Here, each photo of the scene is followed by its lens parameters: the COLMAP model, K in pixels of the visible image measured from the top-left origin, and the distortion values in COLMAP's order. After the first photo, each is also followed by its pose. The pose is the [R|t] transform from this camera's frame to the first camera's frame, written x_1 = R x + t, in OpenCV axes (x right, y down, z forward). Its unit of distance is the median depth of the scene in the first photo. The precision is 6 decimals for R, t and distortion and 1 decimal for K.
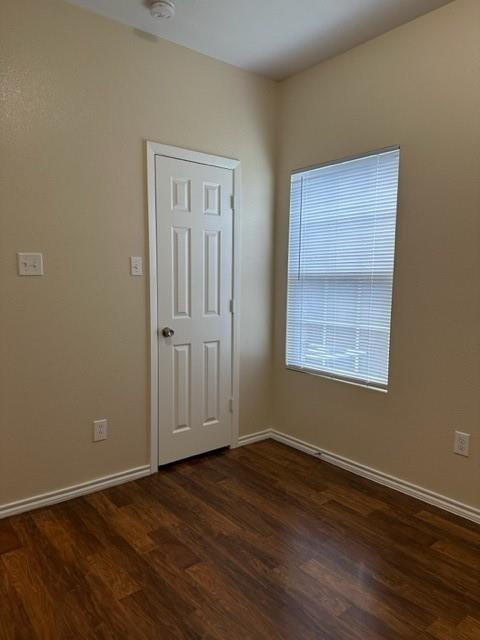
lens RADIAL K [[447.9, 0, 240.0], [0, 447.9, 320.0], [0, 0, 1]] dist [0.000388, -0.002506]
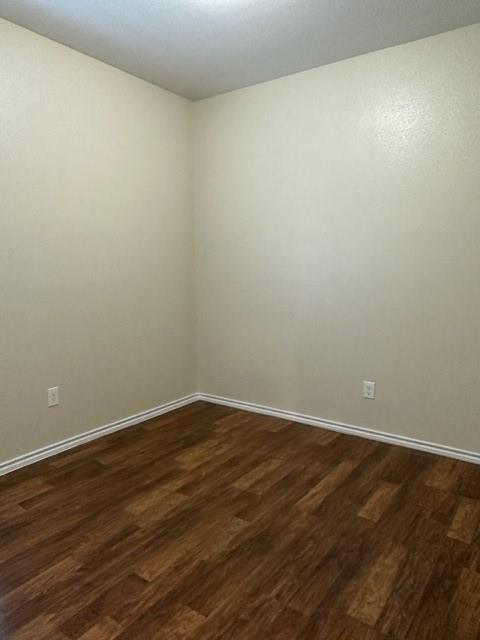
lens RADIAL K [[453.2, 0, 240.0], [0, 453.2, 320.0], [0, 0, 1]] dist [-0.003596, -0.001453]
pose [[-0.277442, -0.127944, 0.952185, -0.967794], [0.097811, 0.982182, 0.160474, -0.090354], [-0.955750, 0.137656, -0.259984, 0.978945]]
